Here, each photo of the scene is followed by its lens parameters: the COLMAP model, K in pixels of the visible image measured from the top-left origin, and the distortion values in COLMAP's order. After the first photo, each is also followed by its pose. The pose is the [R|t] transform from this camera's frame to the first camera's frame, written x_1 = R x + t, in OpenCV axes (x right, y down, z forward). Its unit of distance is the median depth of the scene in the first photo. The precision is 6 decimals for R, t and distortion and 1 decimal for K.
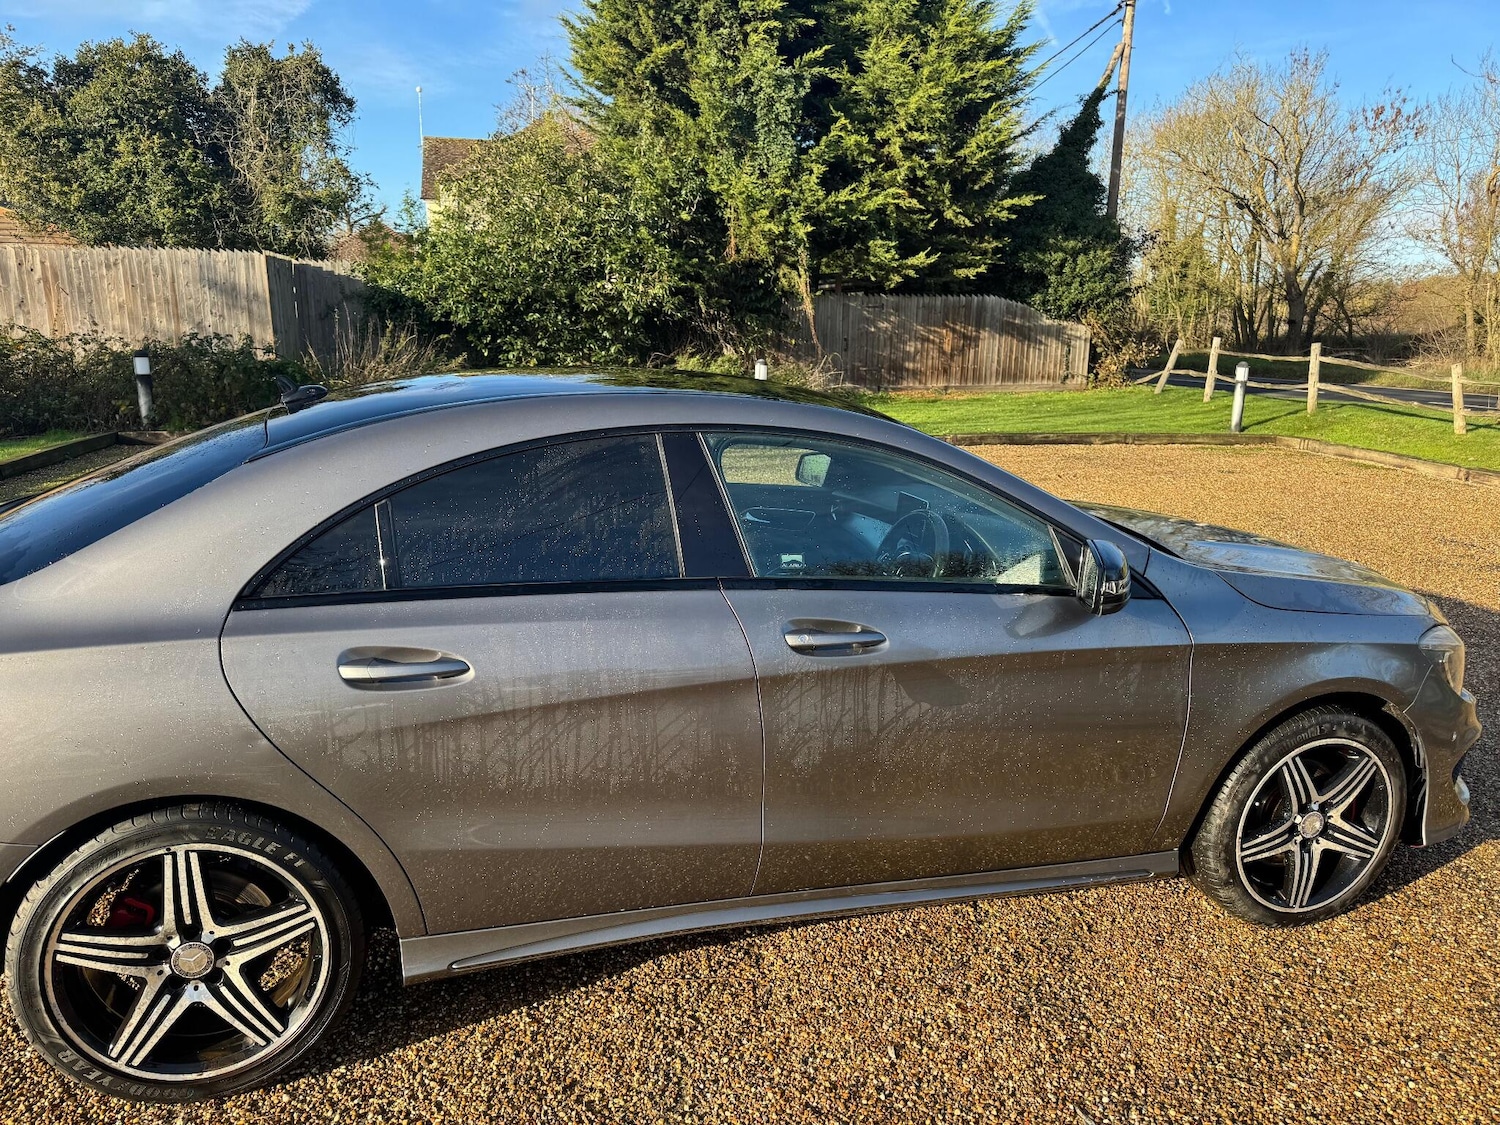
lens RADIAL K [[1055.8, 0, 751.2], [0, 1055.8, 569.1], [0, 0, 1]] dist [0.032897, -0.040997]
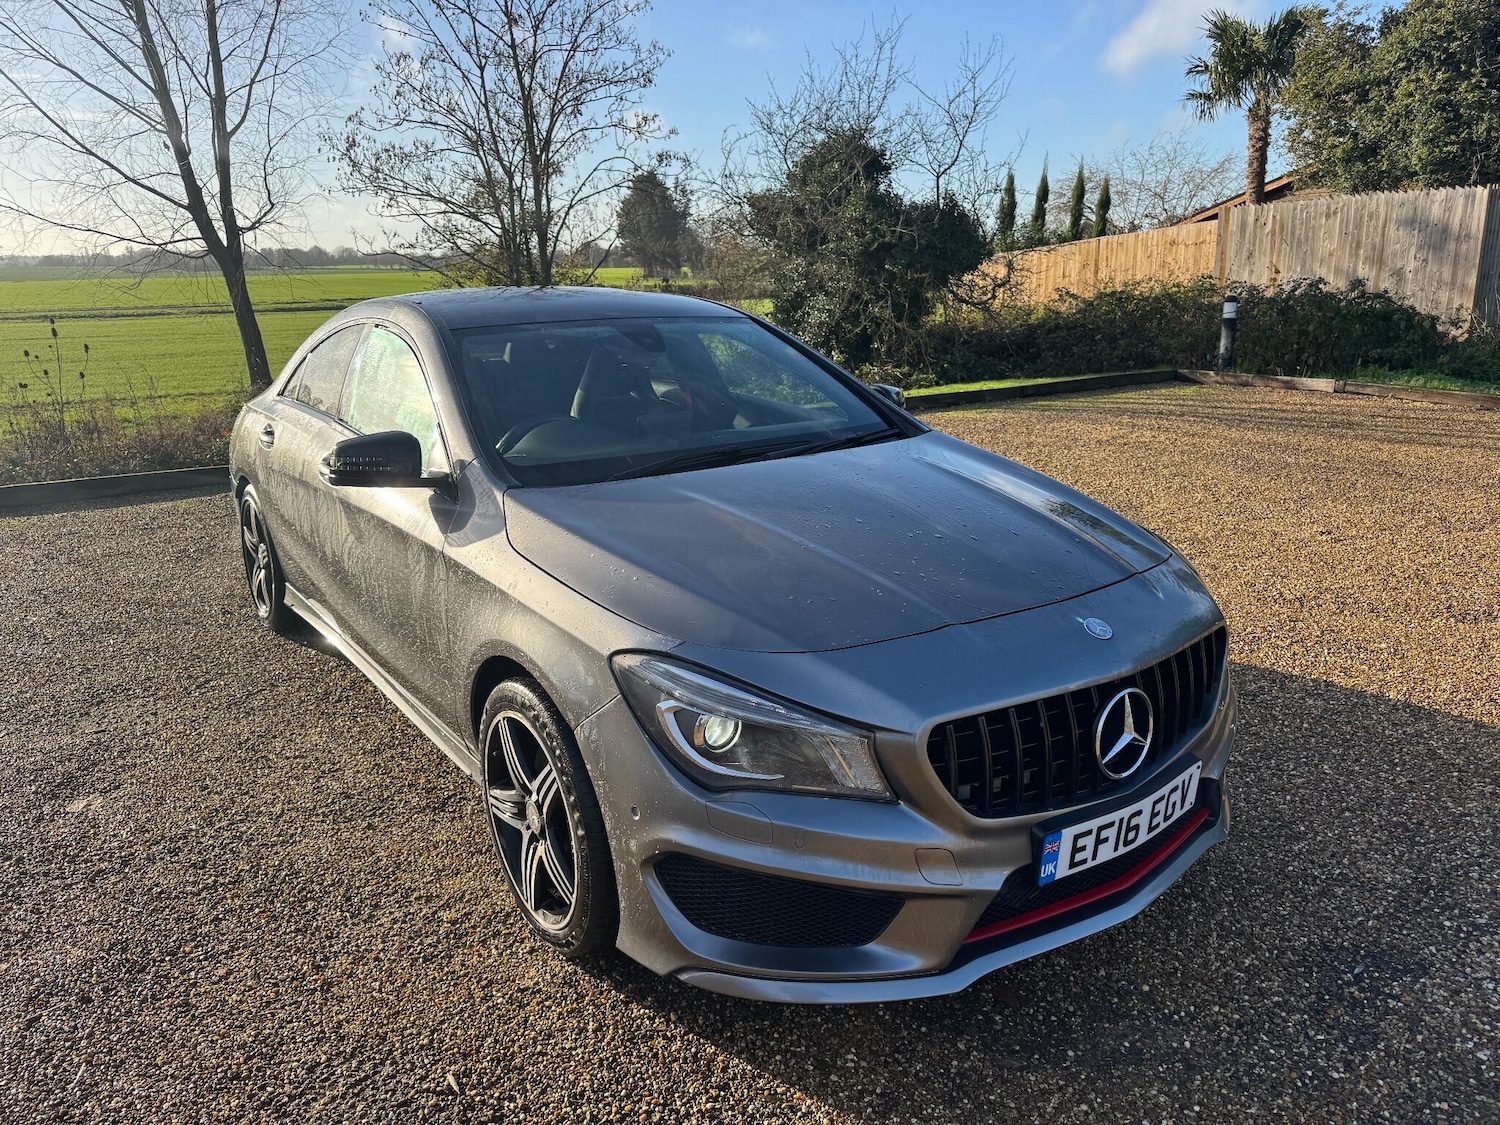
lens RADIAL K [[1055.8, 0, 742.4], [0, 1055.8, 561.8], [0, 0, 1]] dist [0.032897, -0.040997]
pose [[0.326433, 0.222054, -0.918767, 0.205062], [-0.190787, 0.967486, 0.166043, -0.020041], [0.925765, 0.121087, 0.358185, 0.128870]]
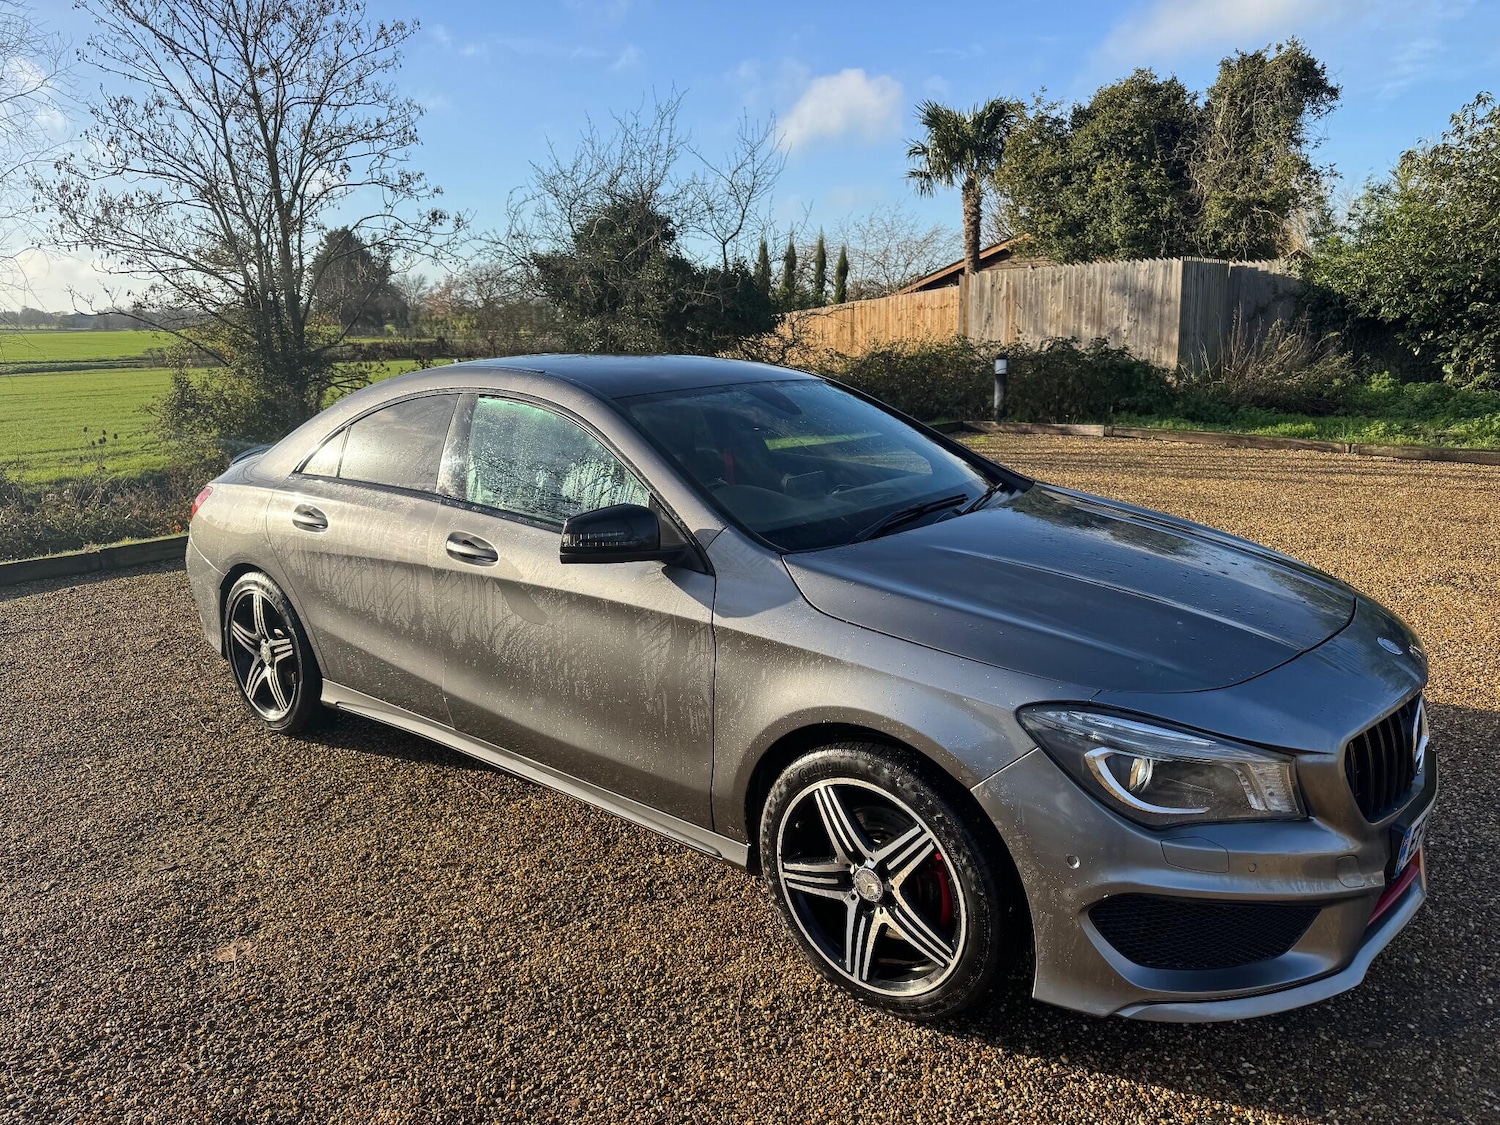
lens RADIAL K [[1055.8, 0, 742.5], [0, 1055.8, 560.2], [0, 0, 1]] dist [0.032897, -0.040997]
pose [[0.564232, 0.145821, -0.812637, 0.174036], [-0.156129, 0.985365, 0.068411, -0.008366], [0.810720, 0.088276, 0.578741, 0.064312]]
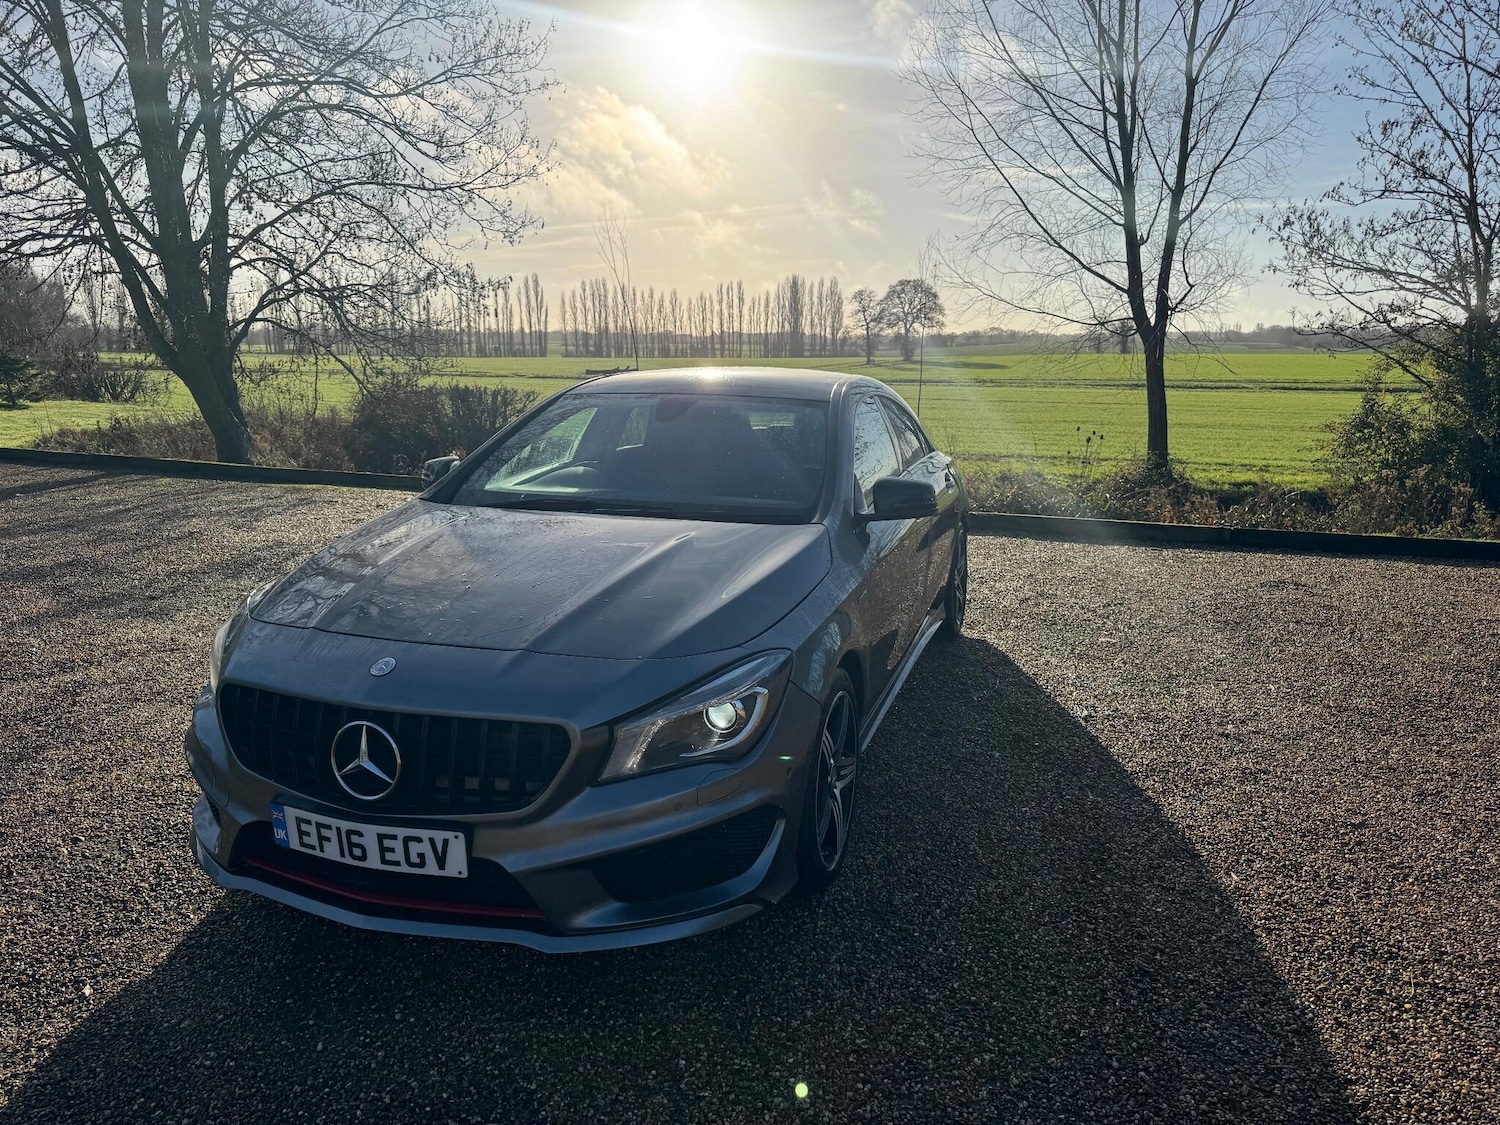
lens RADIAL K [[1055.8, 0, 754.7], [0, 1055.8, 573.4], [0, 0, 1]] dist [0.032897, -0.040997]
pose [[-0.567148, 0.140325, -0.811574, 0.192833], [-0.208643, 0.928759, 0.306391, -0.062068], [0.796750, 0.343098, -0.497466, 0.304806]]
